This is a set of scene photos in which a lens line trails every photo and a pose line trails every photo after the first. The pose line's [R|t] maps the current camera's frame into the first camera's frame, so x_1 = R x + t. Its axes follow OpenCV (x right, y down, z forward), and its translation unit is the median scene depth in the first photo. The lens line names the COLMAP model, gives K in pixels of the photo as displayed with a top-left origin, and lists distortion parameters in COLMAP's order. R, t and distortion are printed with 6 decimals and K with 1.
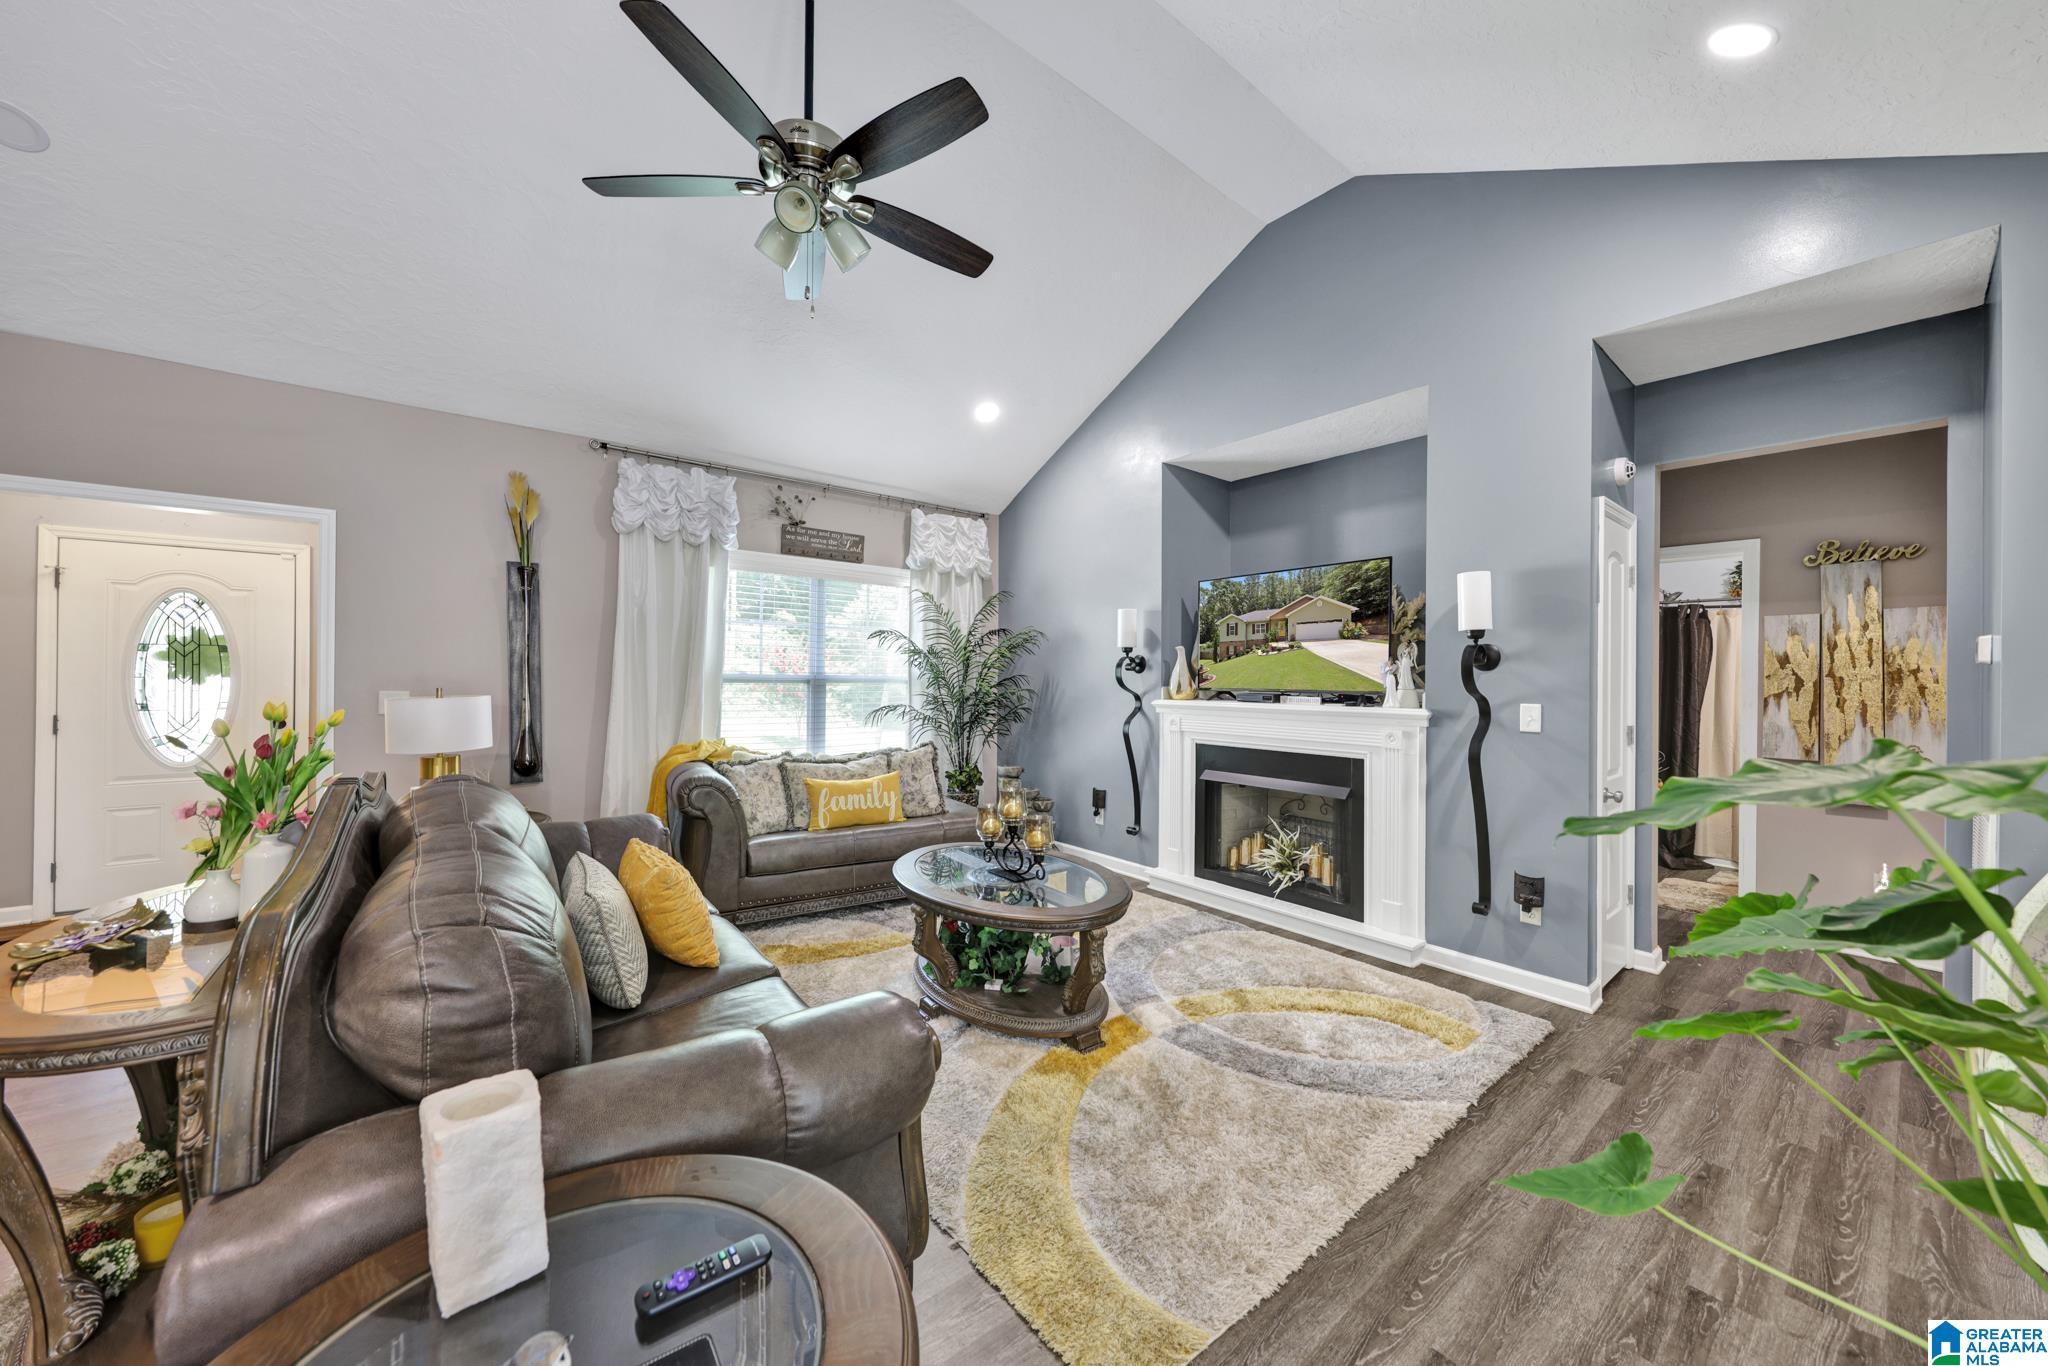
lens RADIAL K [[717.5, 0, 1024.0], [0, 717.5, 683.0], [0, 0, 1]] dist [0.000709, 0.000018]
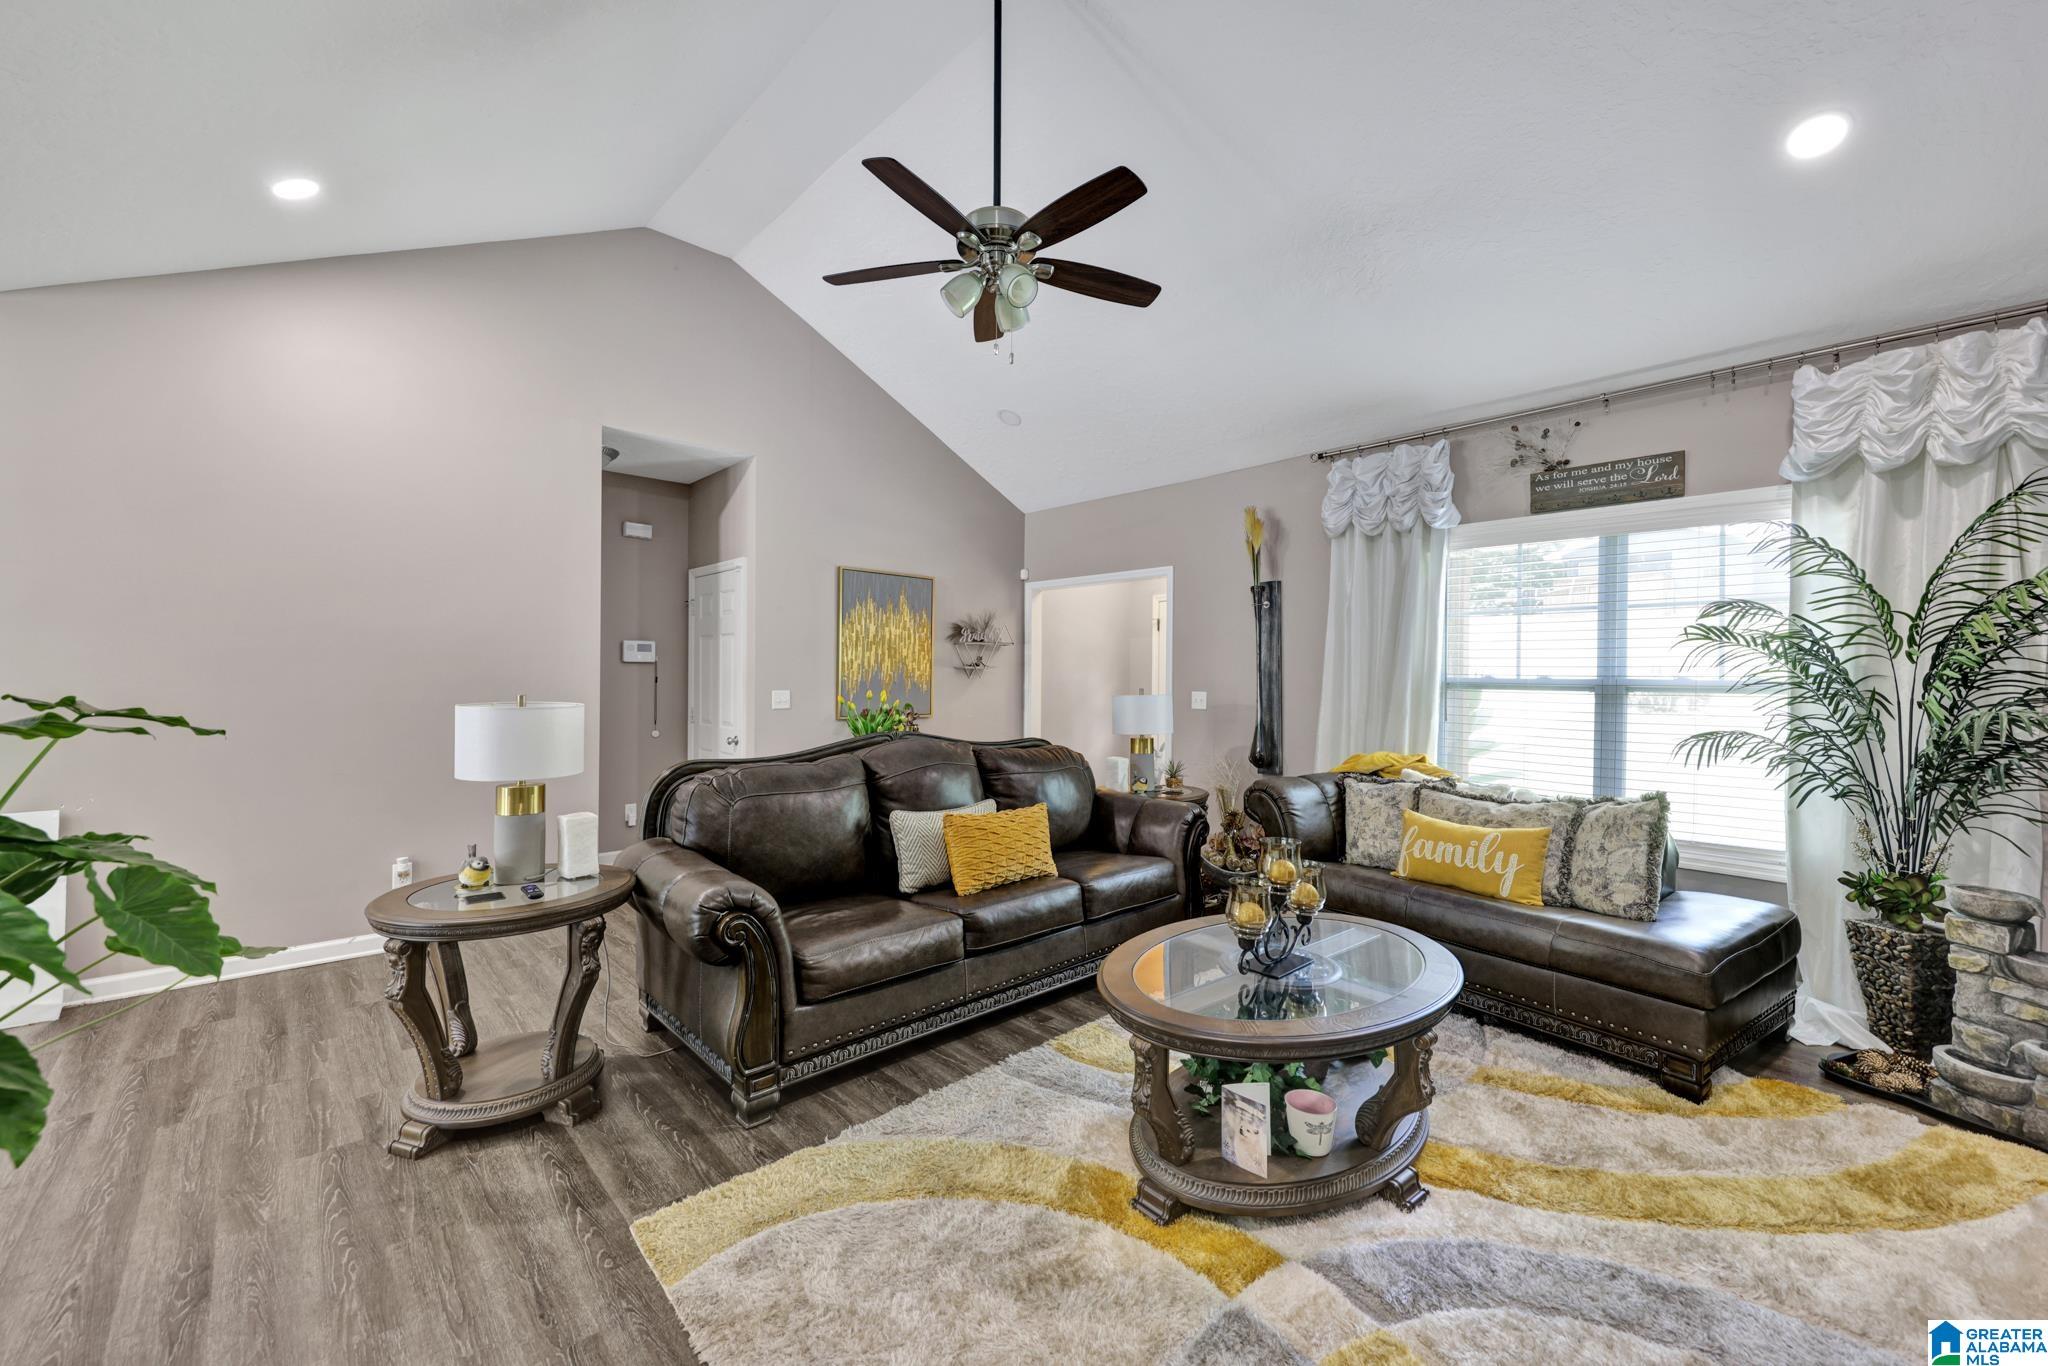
lens RADIAL K [[800.8, 0, 1024.0], [0, 800.8, 683.0], [0, 0, 1]] dist [0.000501, 0.000010]
pose [[0.075013, -0.002005, -0.997181, 0.449126], [-0.013595, 0.999903, -0.003033, 0.002164], [0.997090, 0.013784, 0.074978, 0.428018]]
